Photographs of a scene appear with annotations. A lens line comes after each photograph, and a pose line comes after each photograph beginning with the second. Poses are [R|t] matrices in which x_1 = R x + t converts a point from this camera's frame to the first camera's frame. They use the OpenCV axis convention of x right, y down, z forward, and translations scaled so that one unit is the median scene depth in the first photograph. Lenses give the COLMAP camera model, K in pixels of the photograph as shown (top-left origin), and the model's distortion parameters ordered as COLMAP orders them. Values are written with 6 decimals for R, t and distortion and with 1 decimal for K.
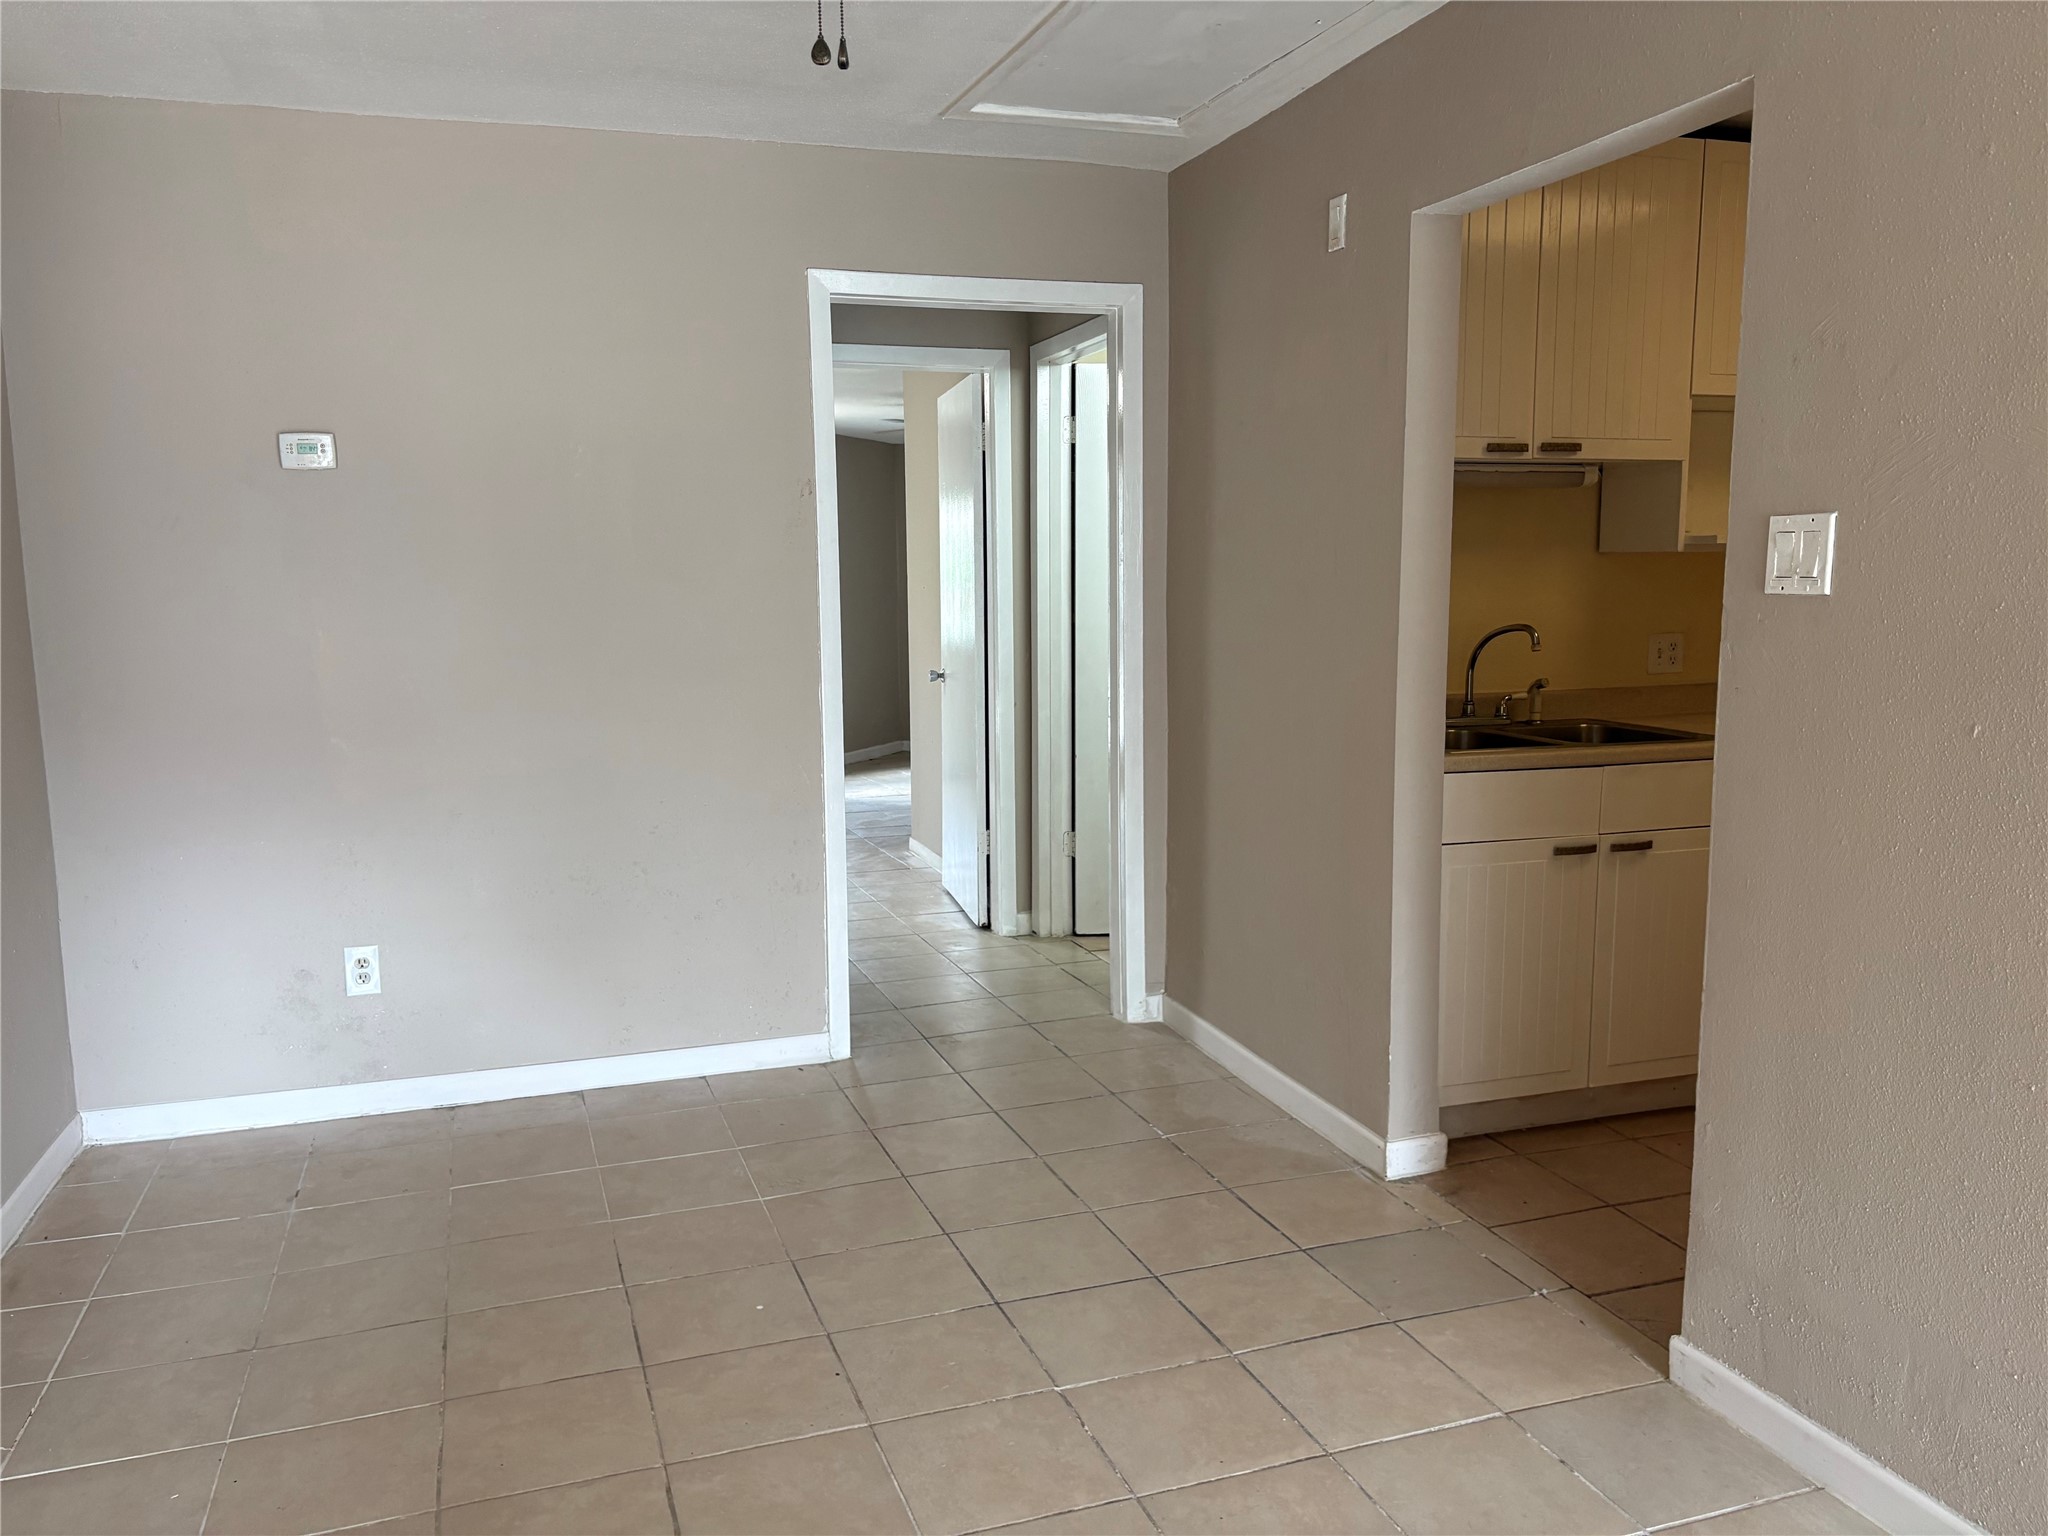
lens RADIAL K [[1564.3, 0, 1024.0], [0, 1564.3, 768.0], [0, 0, 1]] dist [0.010051, -0.002081]
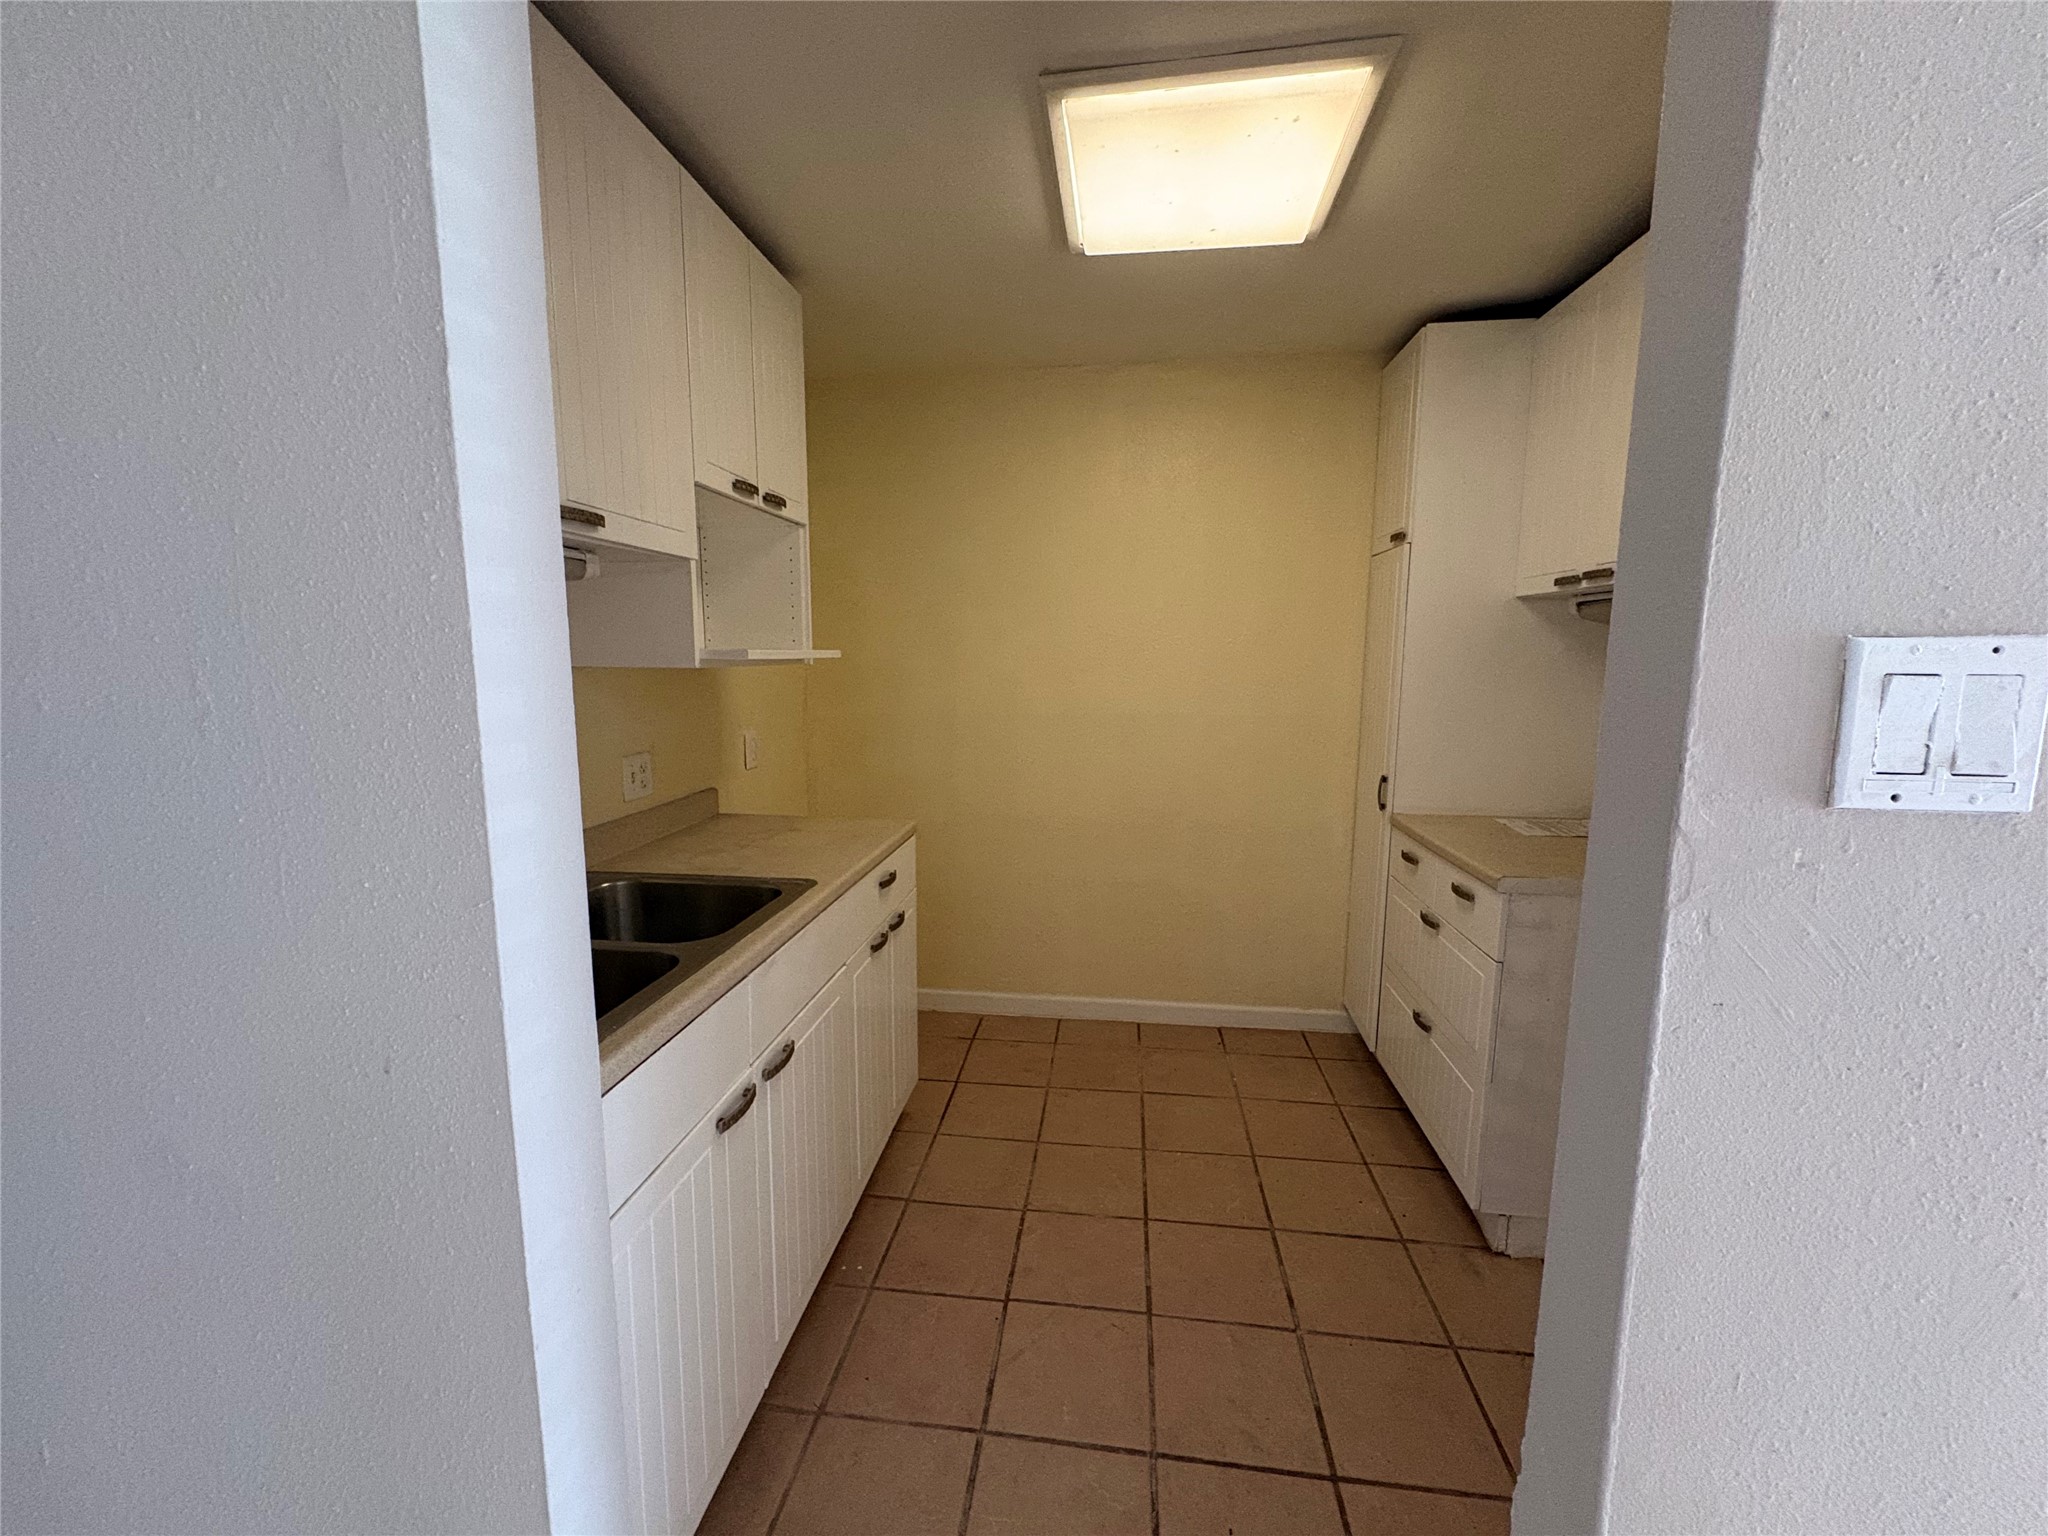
lens RADIAL K [[824.5, 0, 1024.0], [0, 824.5, 768.0], [0, 0, 1]] dist [-0.010395, 0.000398]
pose [[0.440744, -0.112621, 0.890540, 0.152036], [0.109012, 0.991470, 0.071433, -0.157892], [-0.890989, 0.065596, 0.449261, 1.053159]]
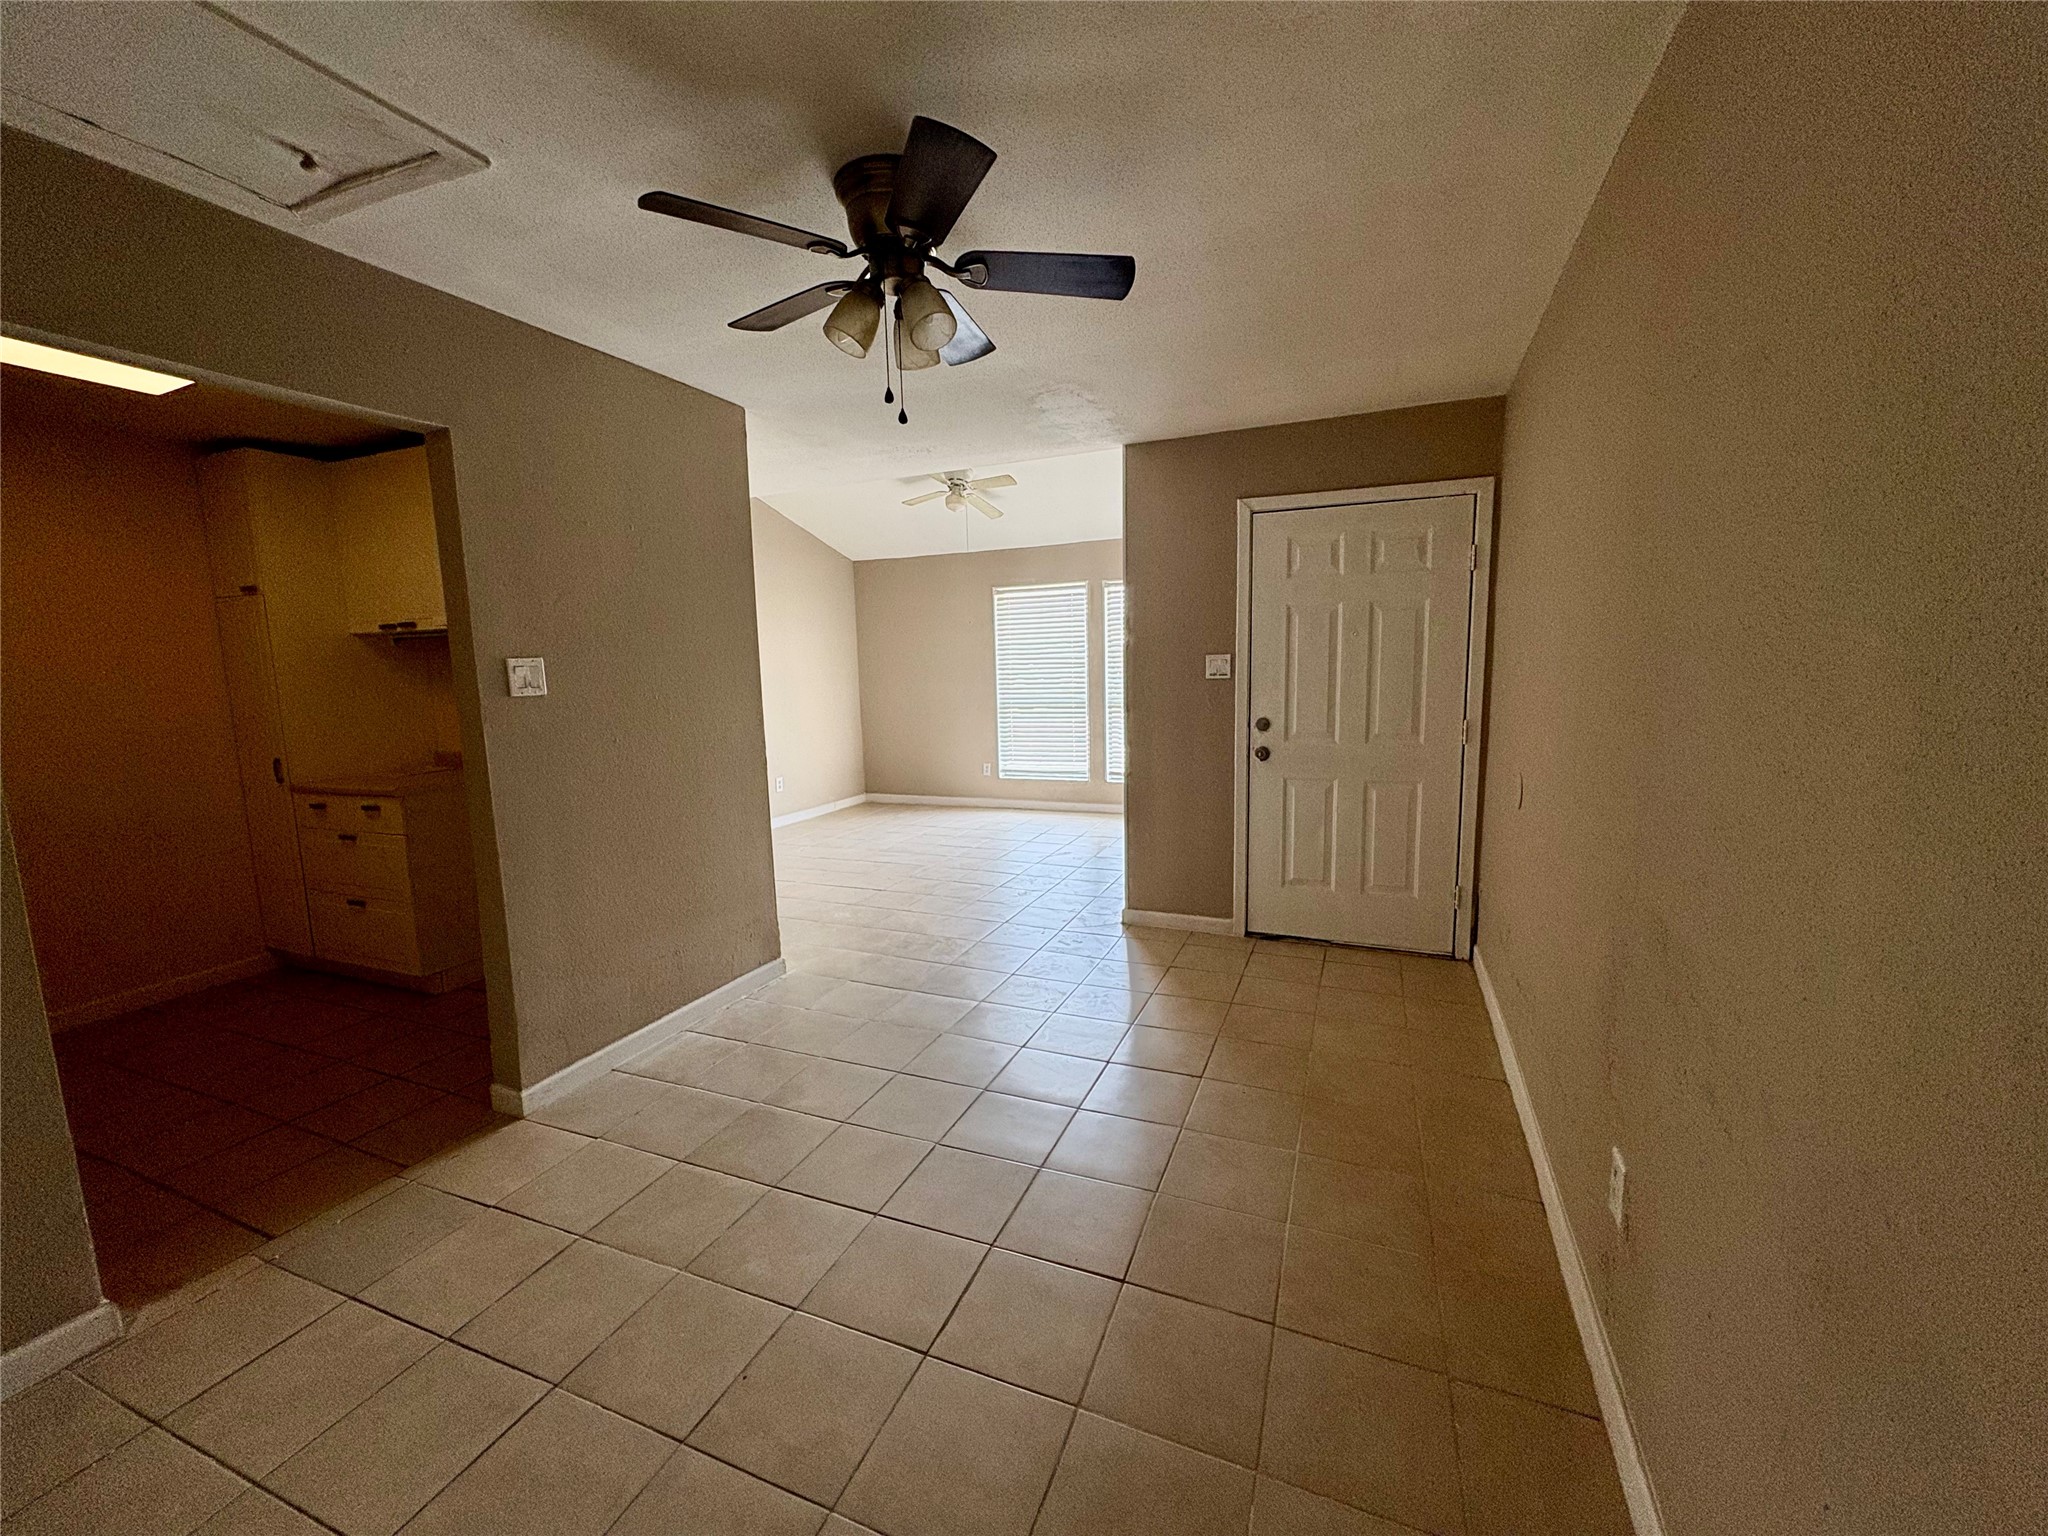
lens RADIAL K [[824.5, 0, 1024.0], [0, 824.5, 768.0], [0, 0, 1]] dist [-0.010395, 0.000398]
pose [[-0.739566, -0.059645, 0.670436, -0.699129], [0.119904, 0.968459, 0.218426, -0.166360], [-0.662318, 0.241928, -0.709088, 1.275413]]
